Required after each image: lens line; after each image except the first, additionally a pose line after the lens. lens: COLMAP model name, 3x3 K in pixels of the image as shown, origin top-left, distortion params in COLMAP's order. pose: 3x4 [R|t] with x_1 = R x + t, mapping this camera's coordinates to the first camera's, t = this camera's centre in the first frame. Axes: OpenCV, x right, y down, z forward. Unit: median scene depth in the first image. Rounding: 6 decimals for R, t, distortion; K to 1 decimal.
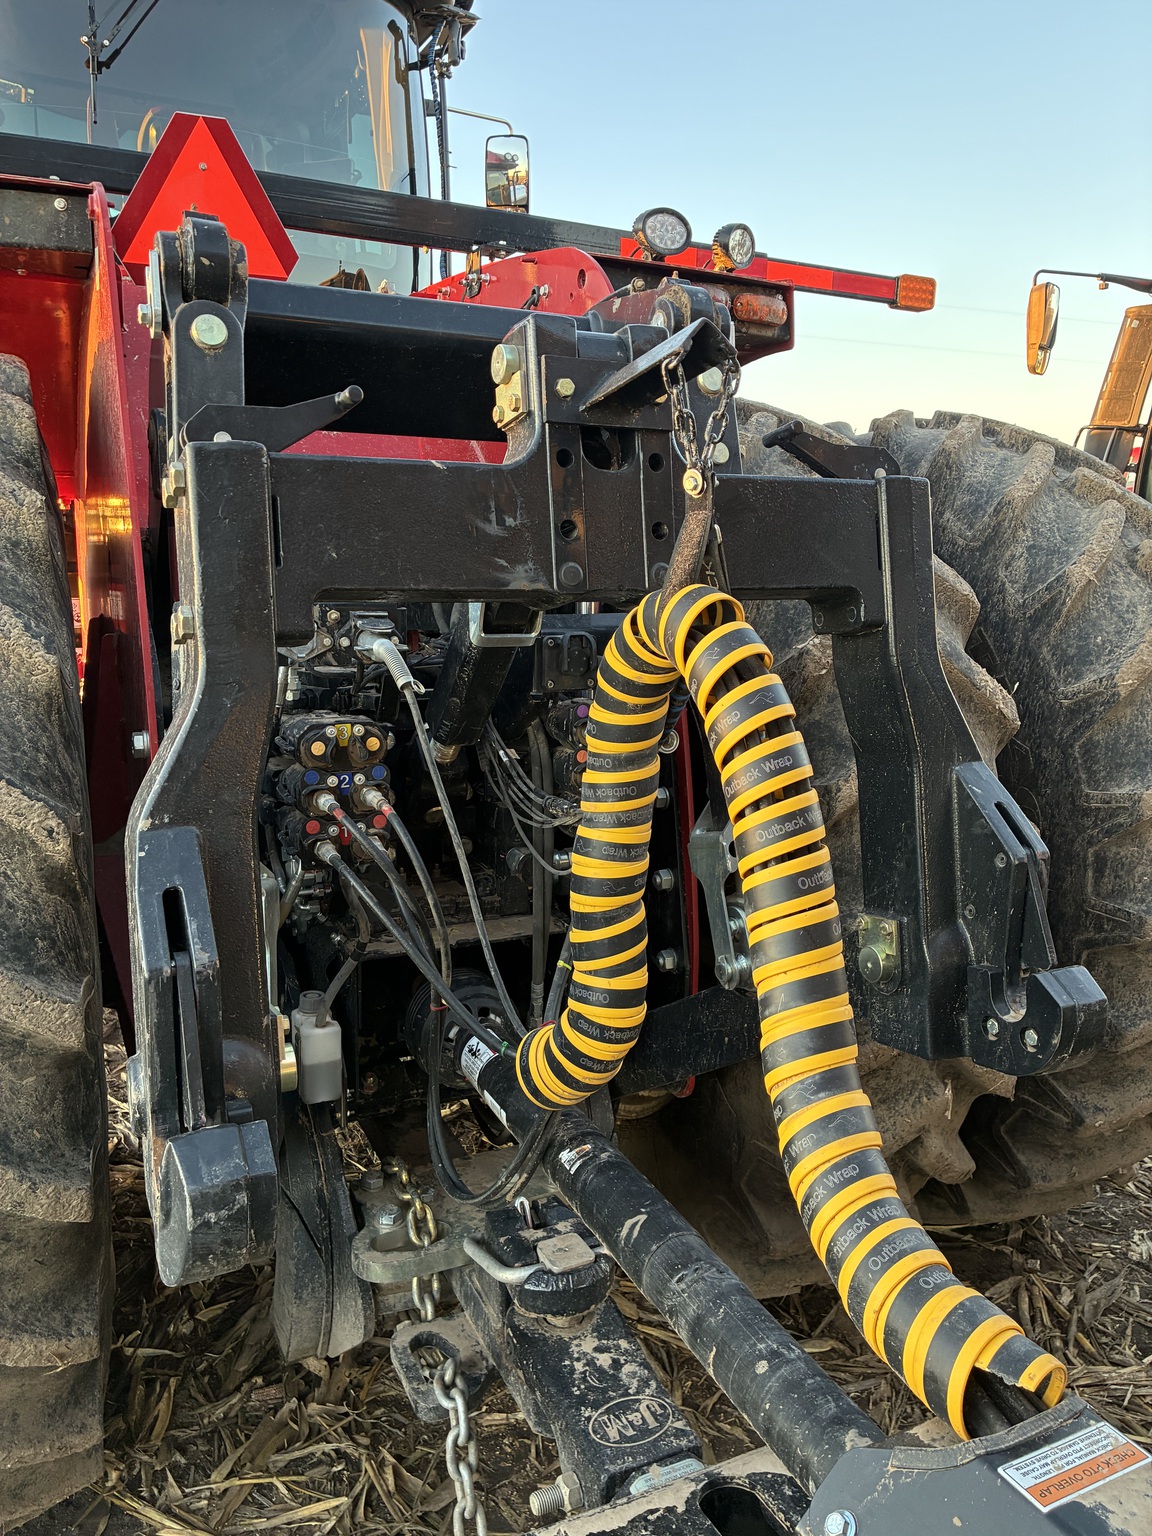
lens RADIAL K [[1193.9, 0, 581.2], [0, 1193.9, 774.9], [0, 0, 1]] dist [0.094071, -0.140506]
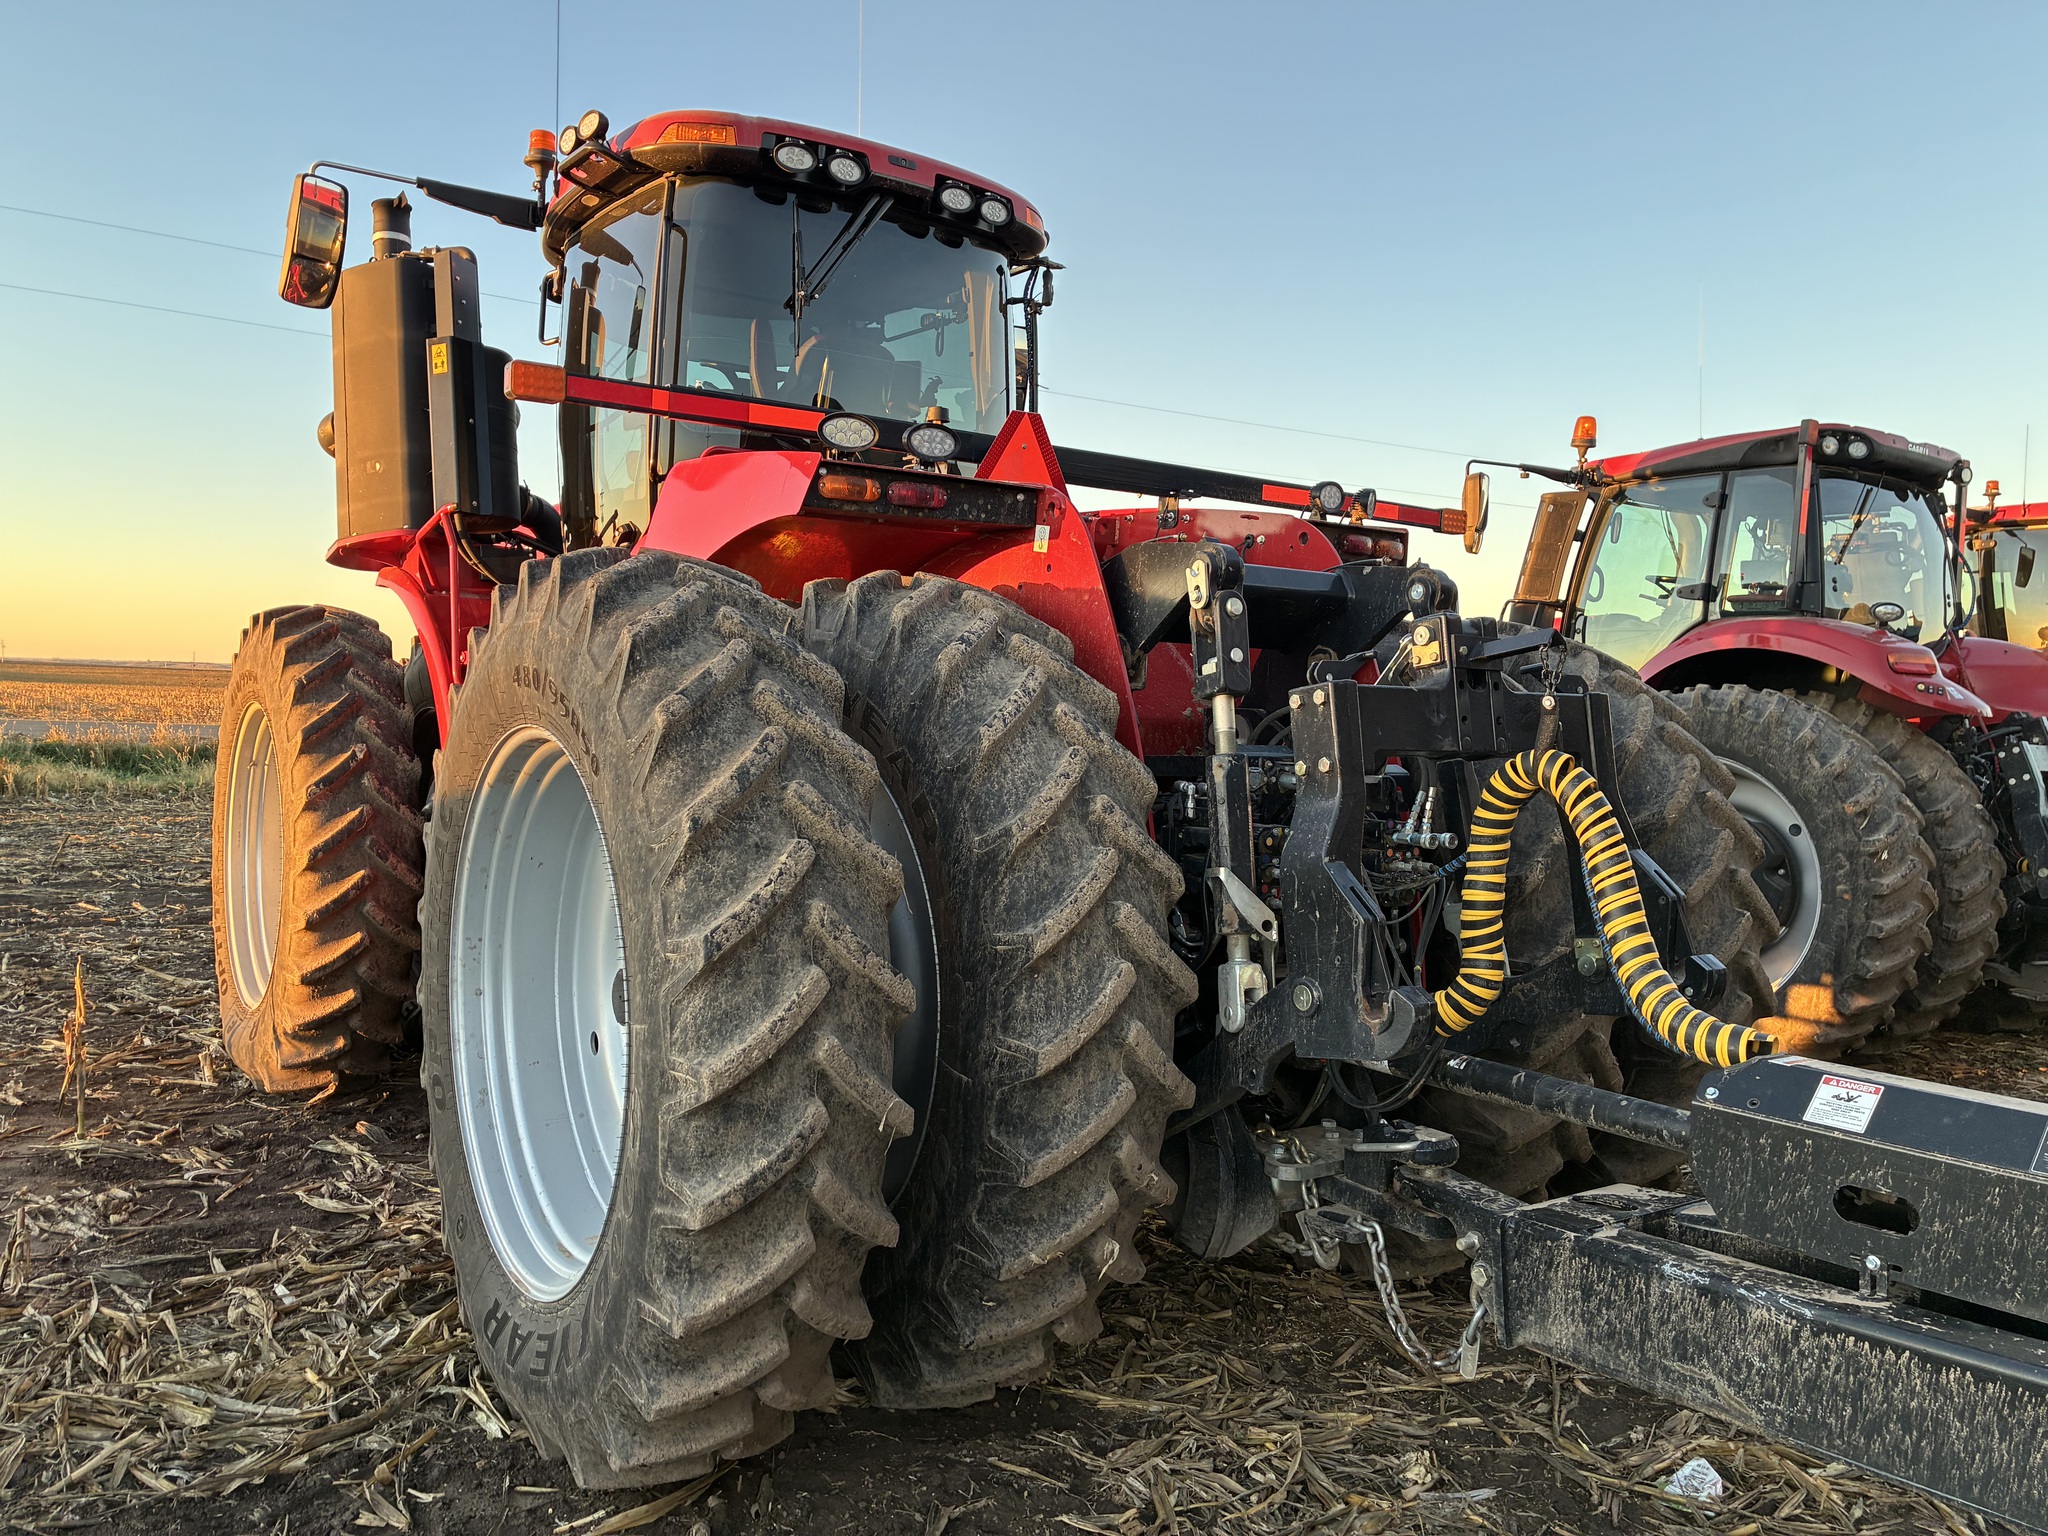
lens RADIAL K [[1656.0, 0, 1056.8], [0, 1656.0, 776.9], [0, 0, 1]] dist [0.073815, -0.099457]
pose [[0.981141, 0.012349, 0.192898, -0.756649], [0.012862, 0.991574, -0.128900, 0.145003], [-0.192864, 0.128951, 0.972715, -0.957004]]
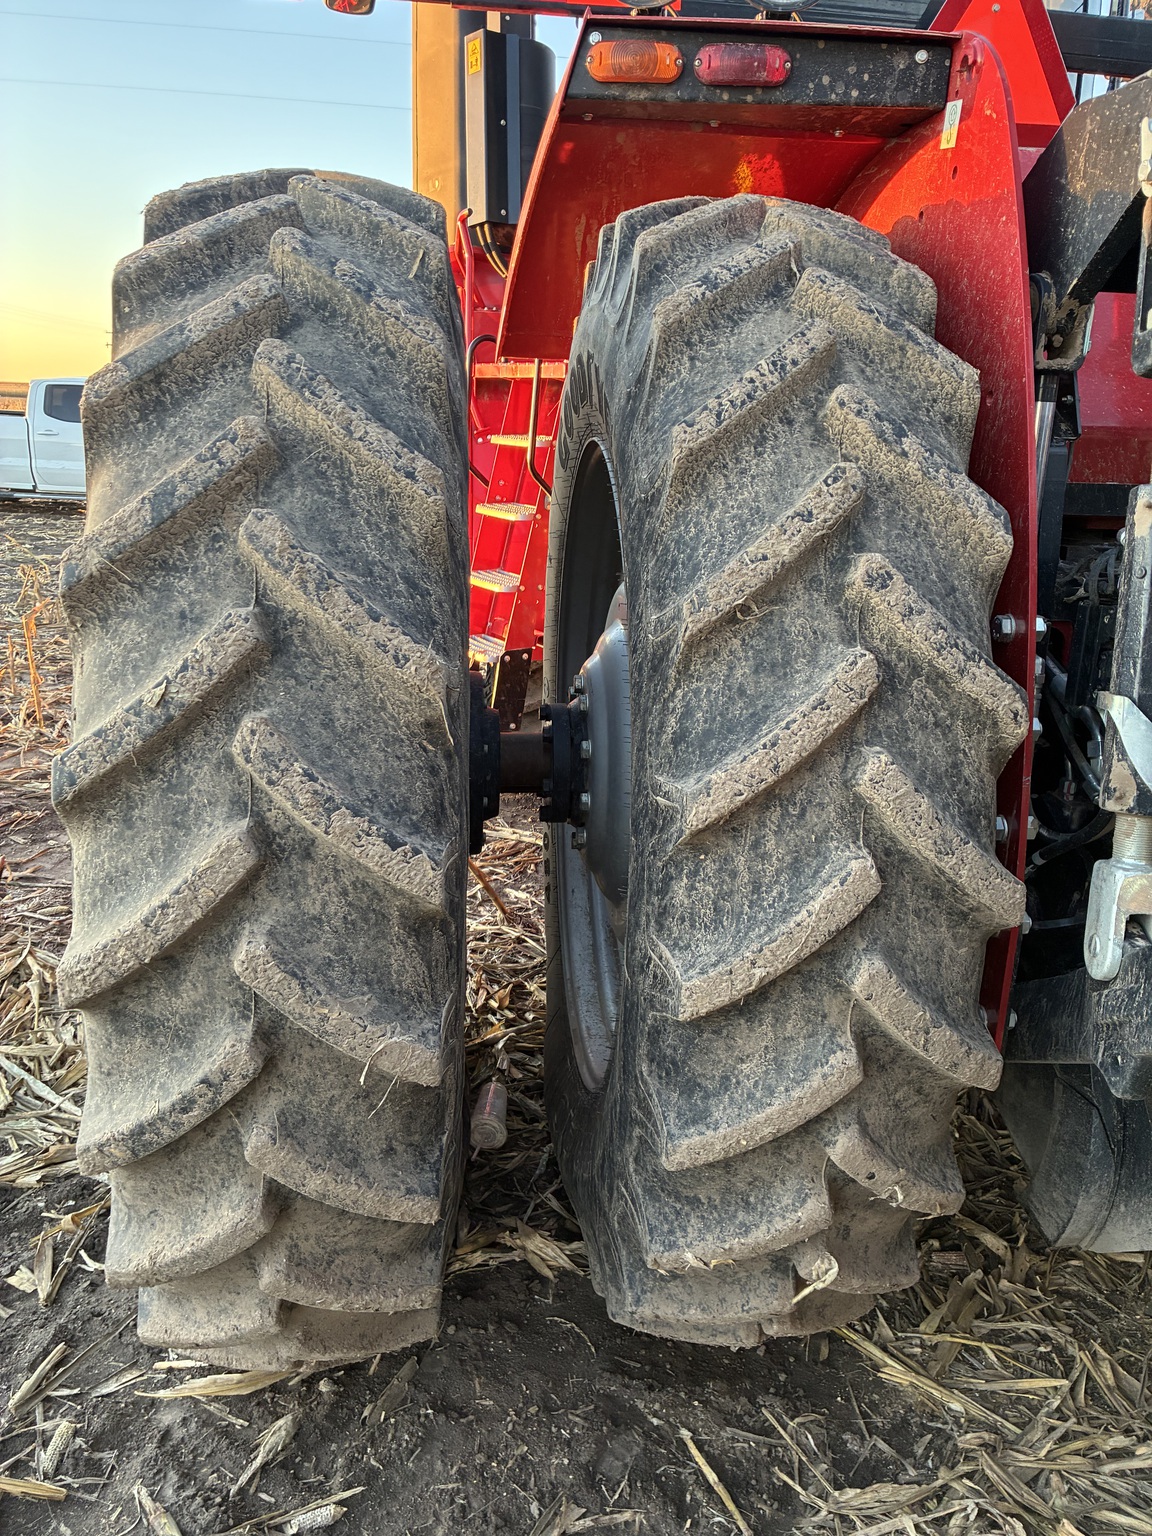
lens RADIAL K [[1190.3, 0, 571.6], [0, 1190.3, 773.0], [0, 0, 1]] dist [0.062728, -0.083330]
pose [[0.945376, 0.114739, -0.305123, -0.332402], [-0.082841, 0.989841, 0.115552, 0.007325], [0.315281, -0.083963, 0.945277, -0.044868]]
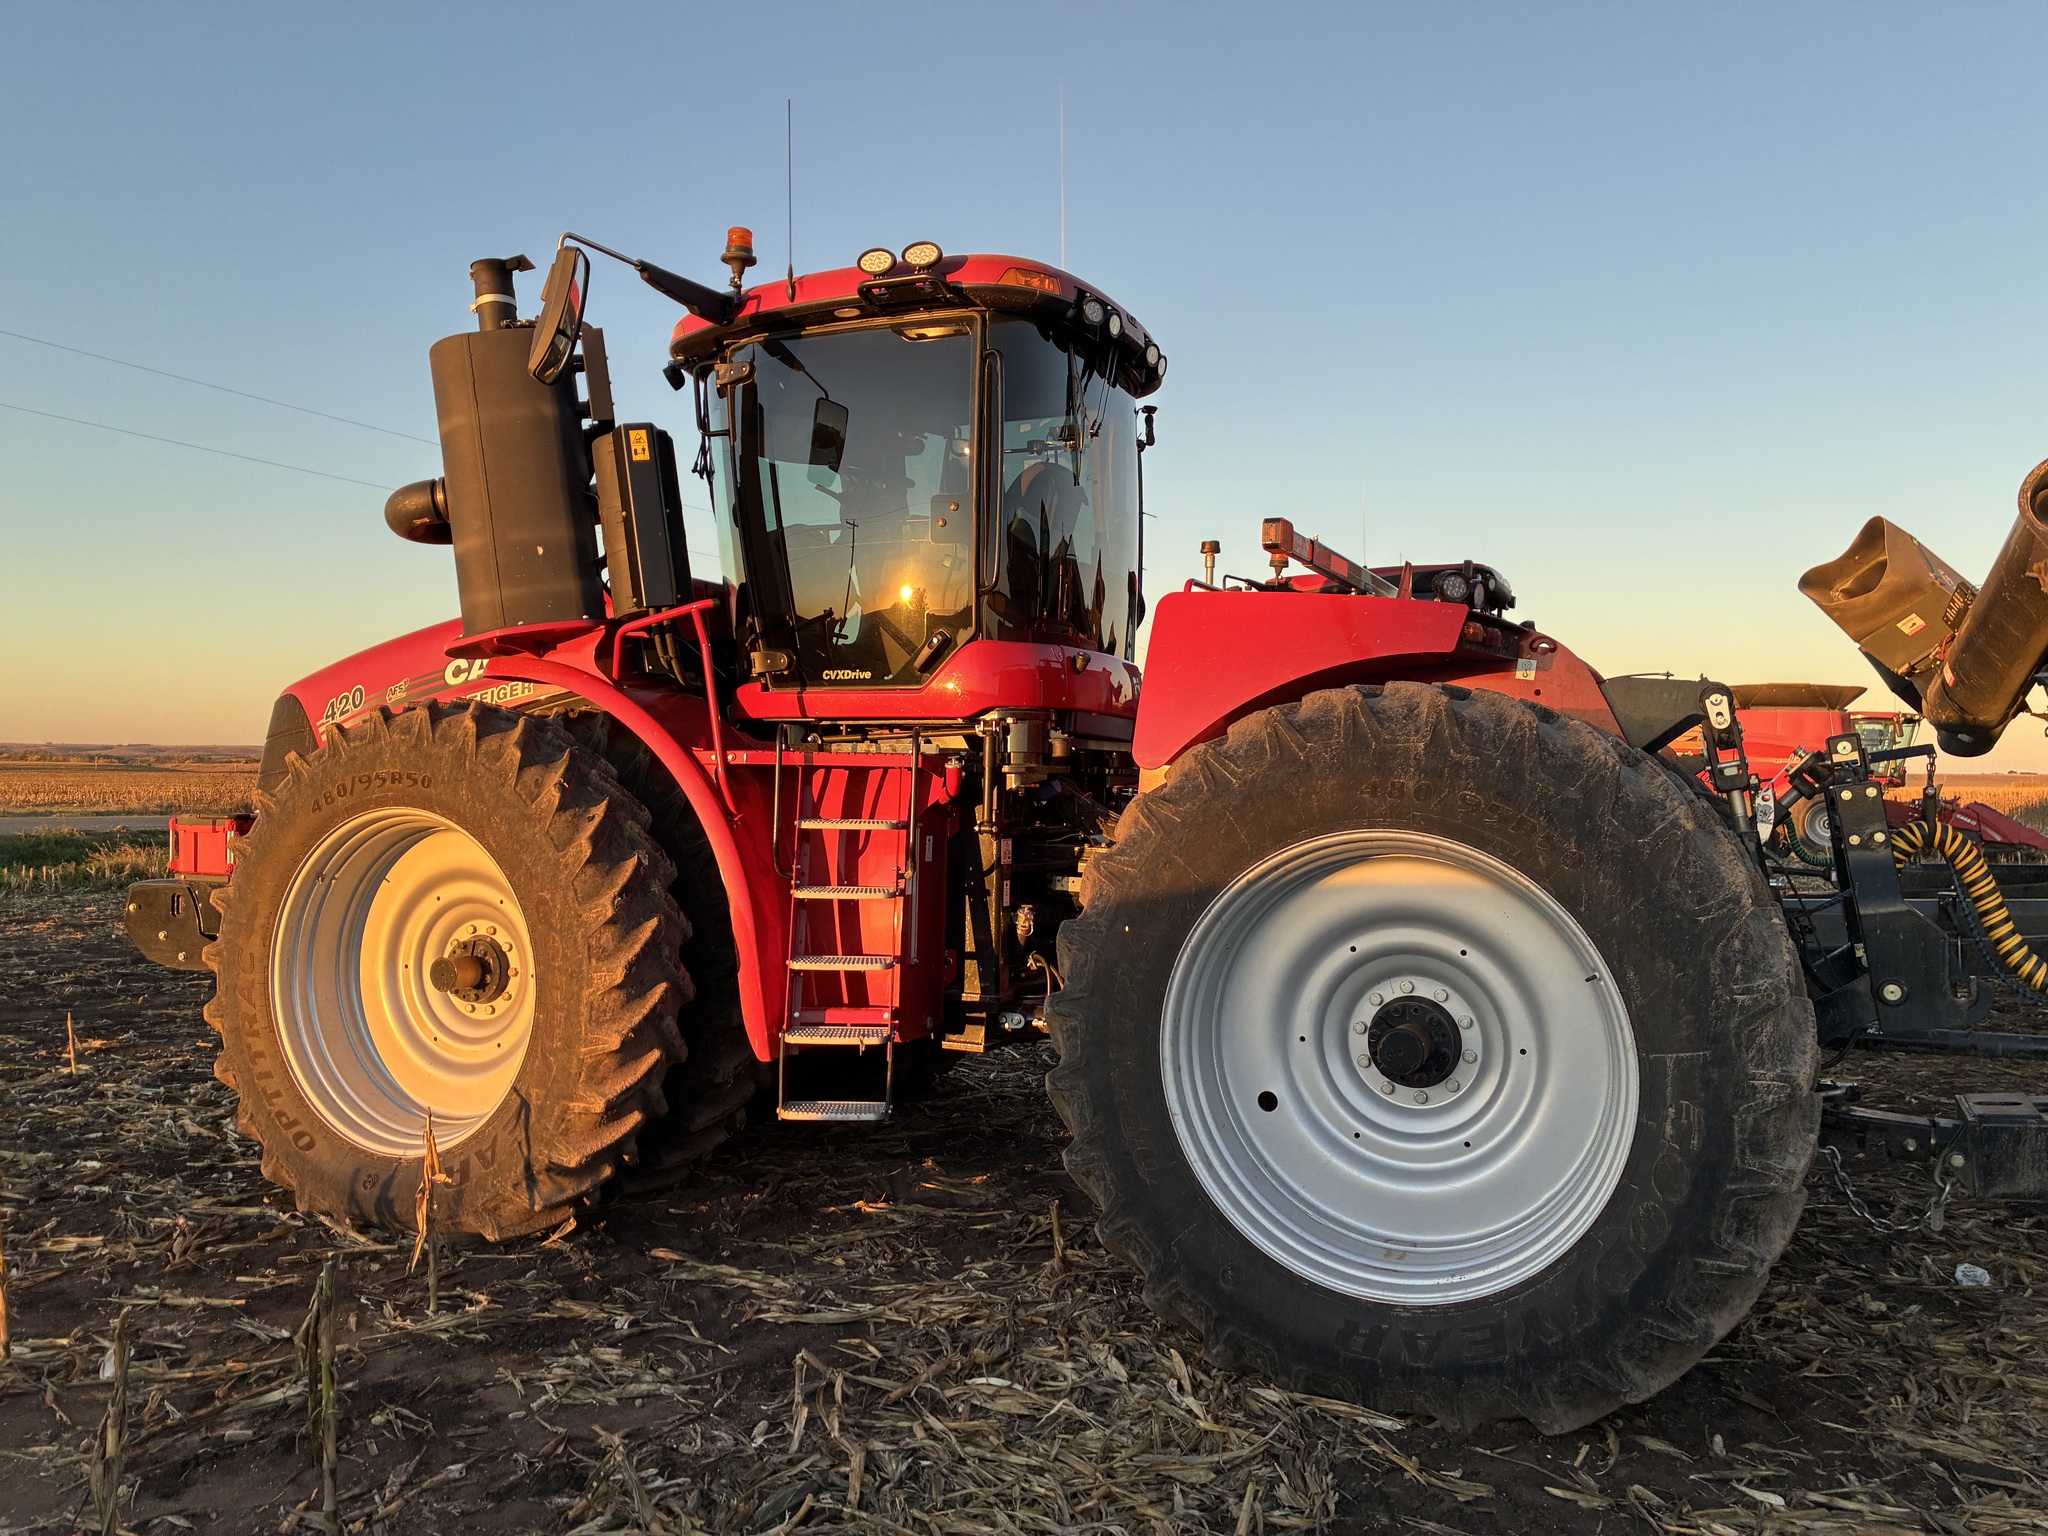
lens RADIAL K [[1656.0, 0, 1056.8], [0, 1656.0, 776.9], [0, 0, 1]] dist [0.073815, -0.099457]
pose [[0.718235, -0.003453, 0.695792, -2.734670], [0.119266, 0.985799, -0.118221, -0.008472], [-0.685503, 0.167895, 0.708447, -0.369856]]
